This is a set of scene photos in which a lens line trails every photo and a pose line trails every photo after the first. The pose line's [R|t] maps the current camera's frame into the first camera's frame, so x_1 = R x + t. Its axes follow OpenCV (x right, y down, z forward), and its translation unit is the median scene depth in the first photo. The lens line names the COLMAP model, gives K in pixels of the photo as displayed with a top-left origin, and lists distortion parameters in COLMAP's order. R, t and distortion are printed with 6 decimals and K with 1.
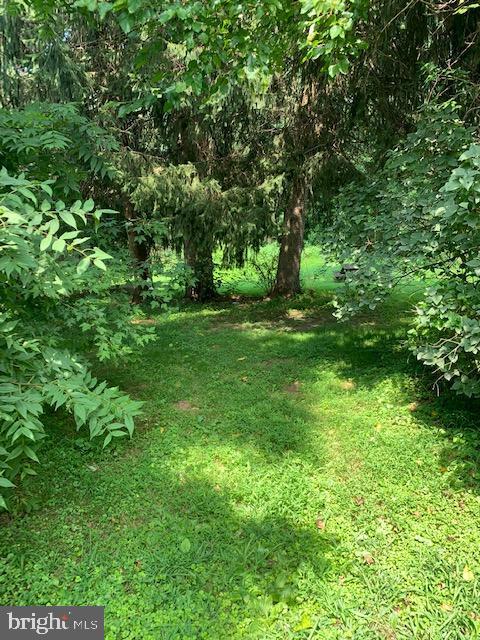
lens RADIAL K [[491.6, 0, 240.4], [0, 491.6, 319.5], [0, 0, 1]] dist [0.028106, -0.013033]
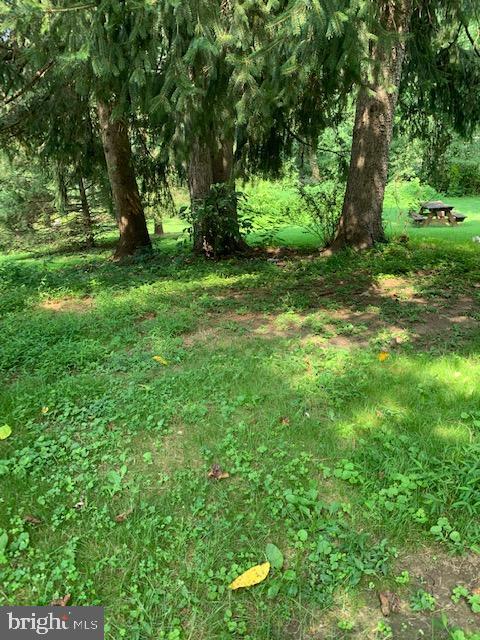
lens RADIAL K [[491.6, 0, 239.2], [0, 491.6, 322.1], [0, 0, 1]] dist [0.028106, -0.013033]
pose [[0.995491, 0.002686, -0.094817, 0.007496], [0.006885, 0.994916, 0.100473, -0.019292], [0.094604, -0.100673, 0.990412, 0.405514]]
